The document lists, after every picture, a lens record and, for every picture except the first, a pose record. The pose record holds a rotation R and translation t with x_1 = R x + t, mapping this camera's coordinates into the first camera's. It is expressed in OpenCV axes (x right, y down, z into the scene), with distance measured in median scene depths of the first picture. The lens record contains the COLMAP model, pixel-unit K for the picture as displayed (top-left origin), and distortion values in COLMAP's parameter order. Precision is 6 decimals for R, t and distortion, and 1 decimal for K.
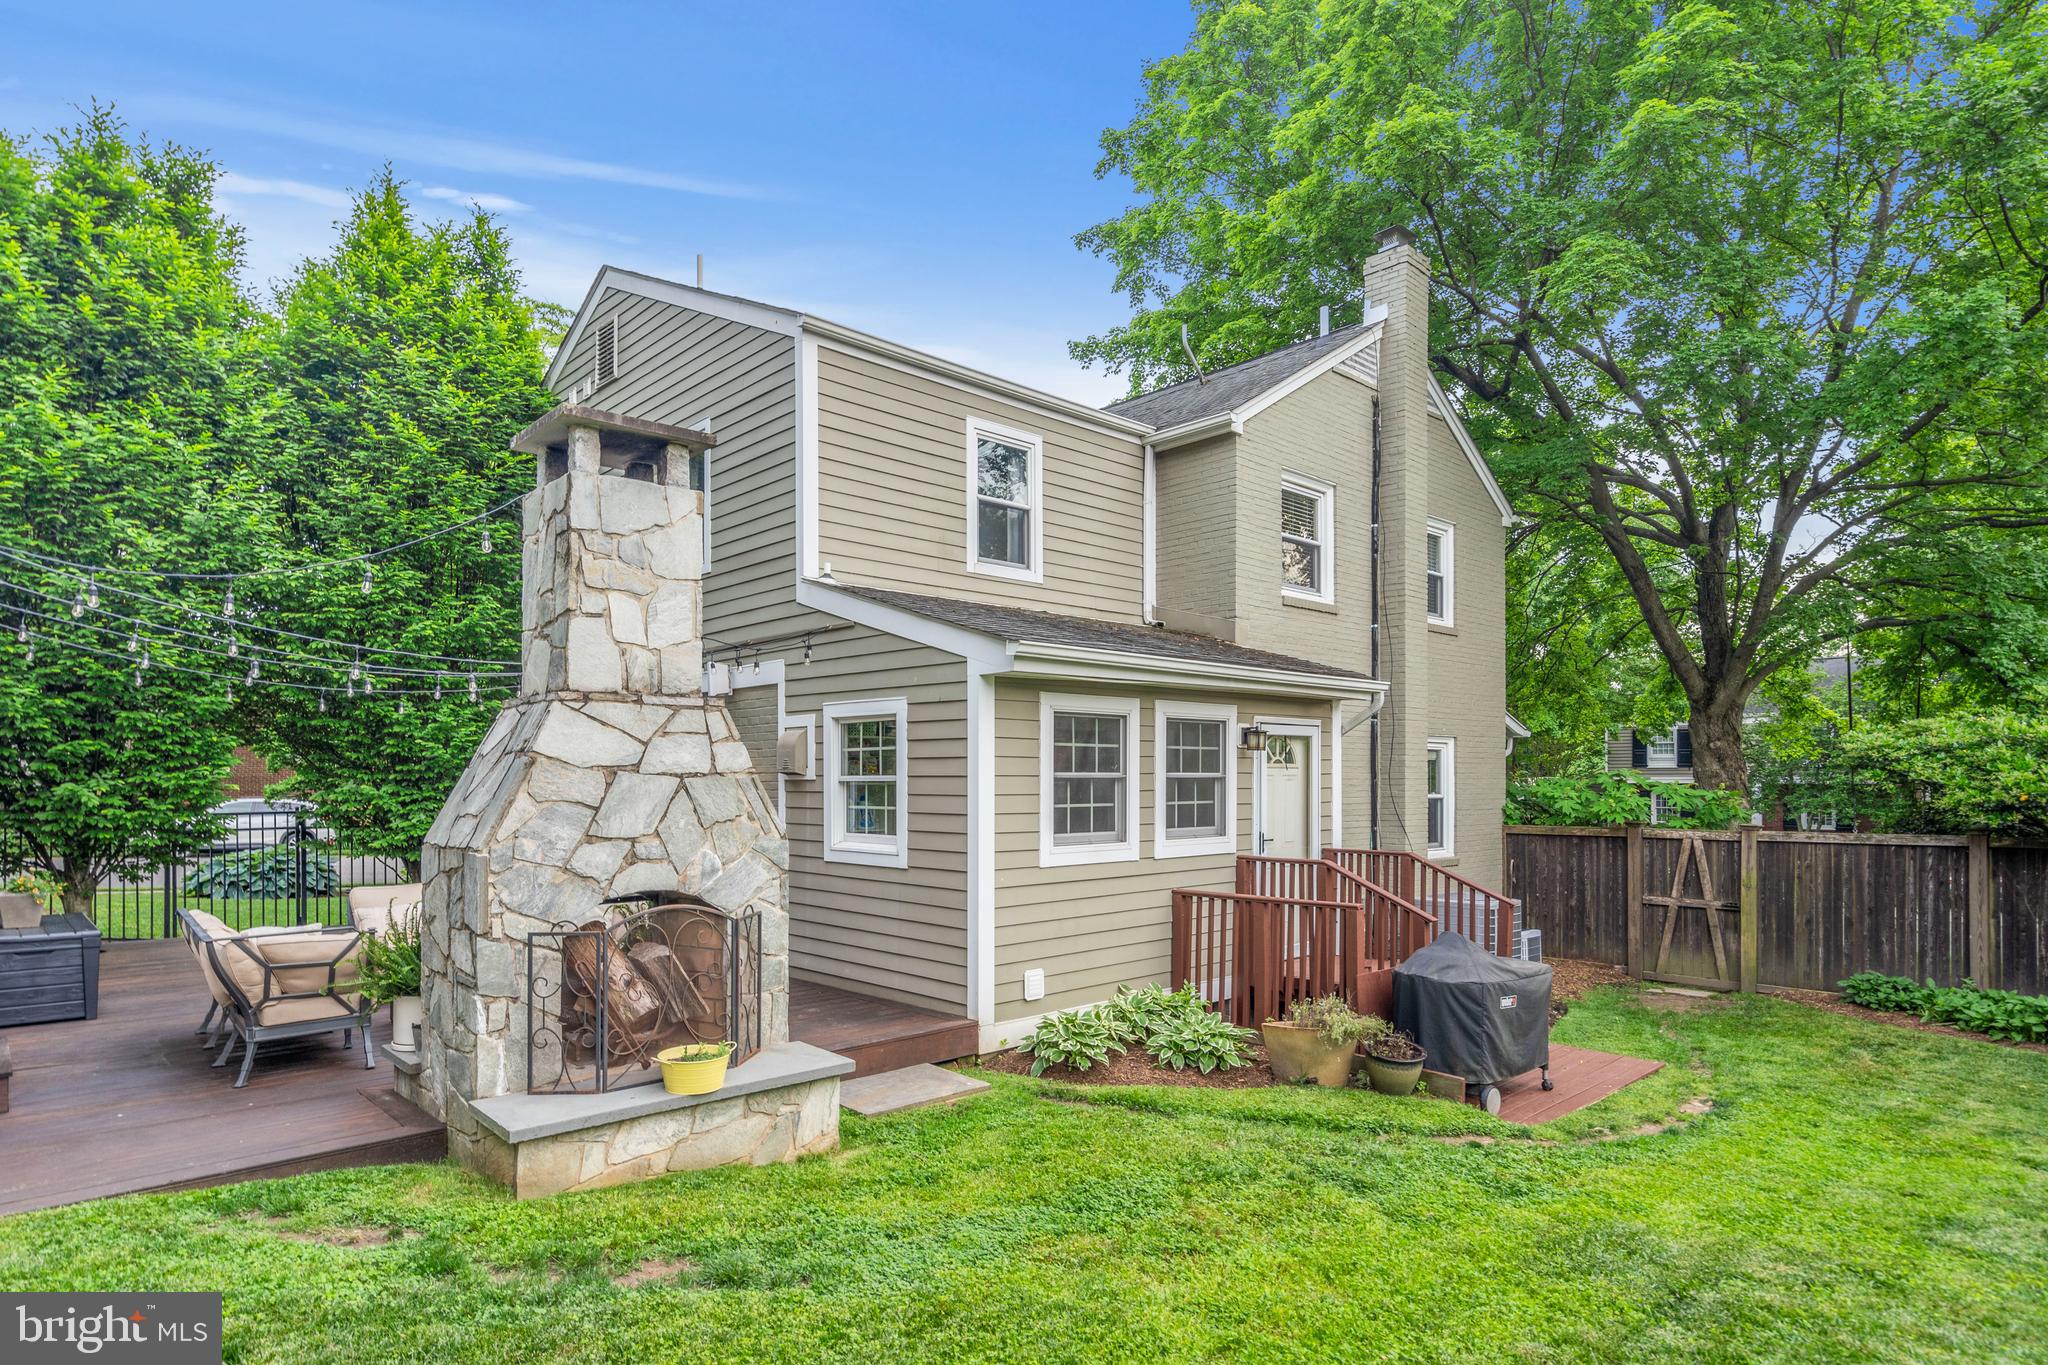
lens RADIAL K [[1108.9, 0, 1026.7], [0, 1108.9, 773.7], [0, 0, 1]] dist [0.003297, 0.001156]
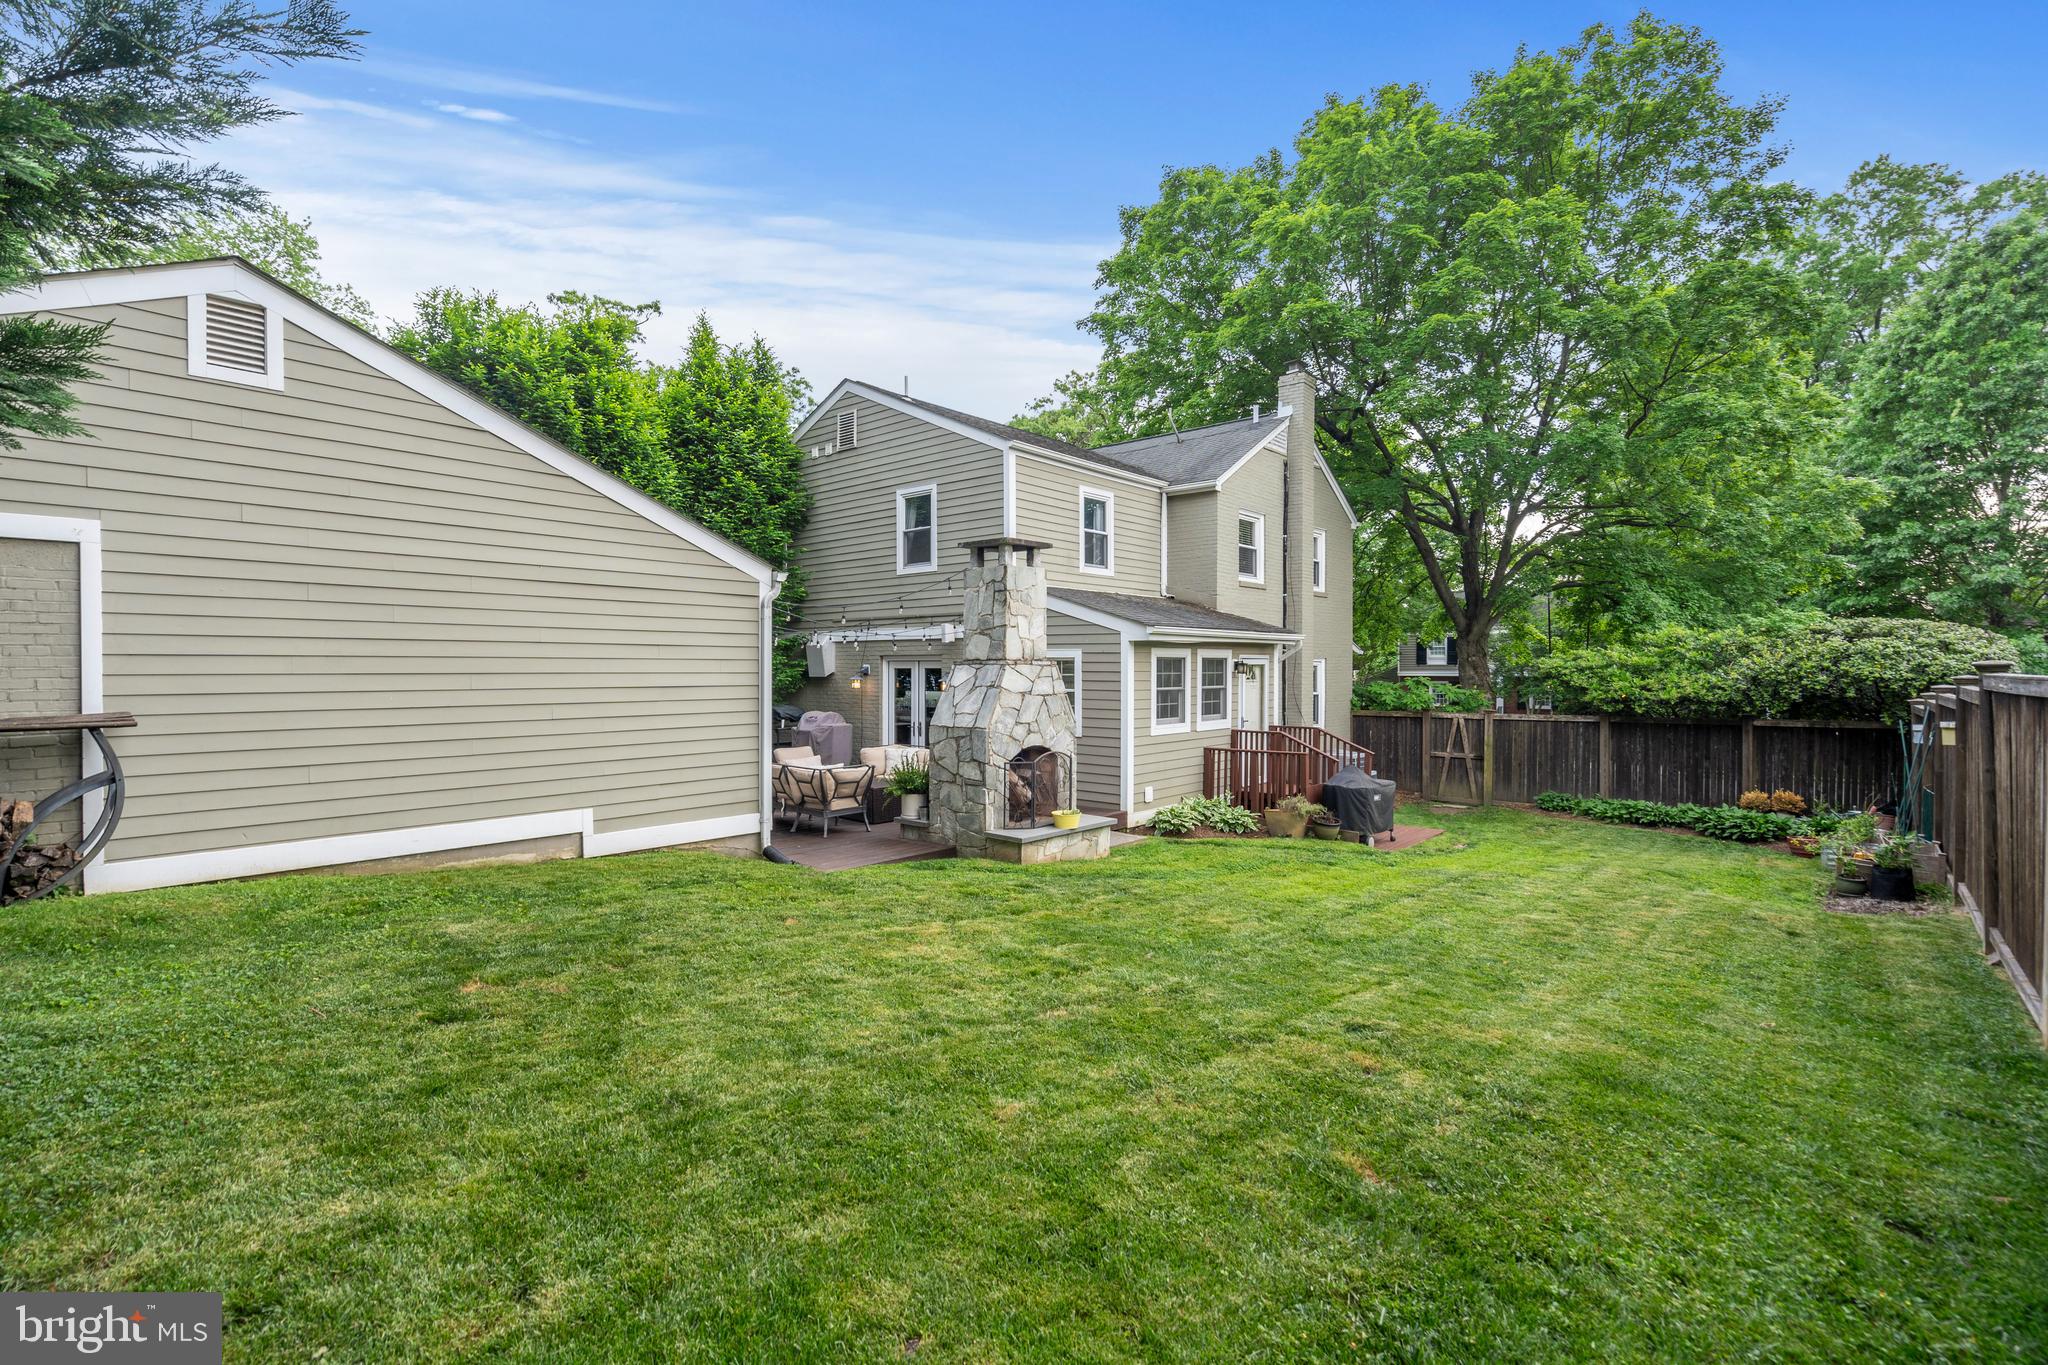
lens RADIAL K [[936.1, 0, 1024.0], [0, 936.1, 676.0], [0, 0, 1]] dist [-0.007262, 0.003161]
pose [[0.994293, 0.000132, 0.106680, -0.288741], [-0.001693, 0.999893, 0.014540, -0.034351], [-0.106666, -0.014638, 0.994187, -0.473036]]
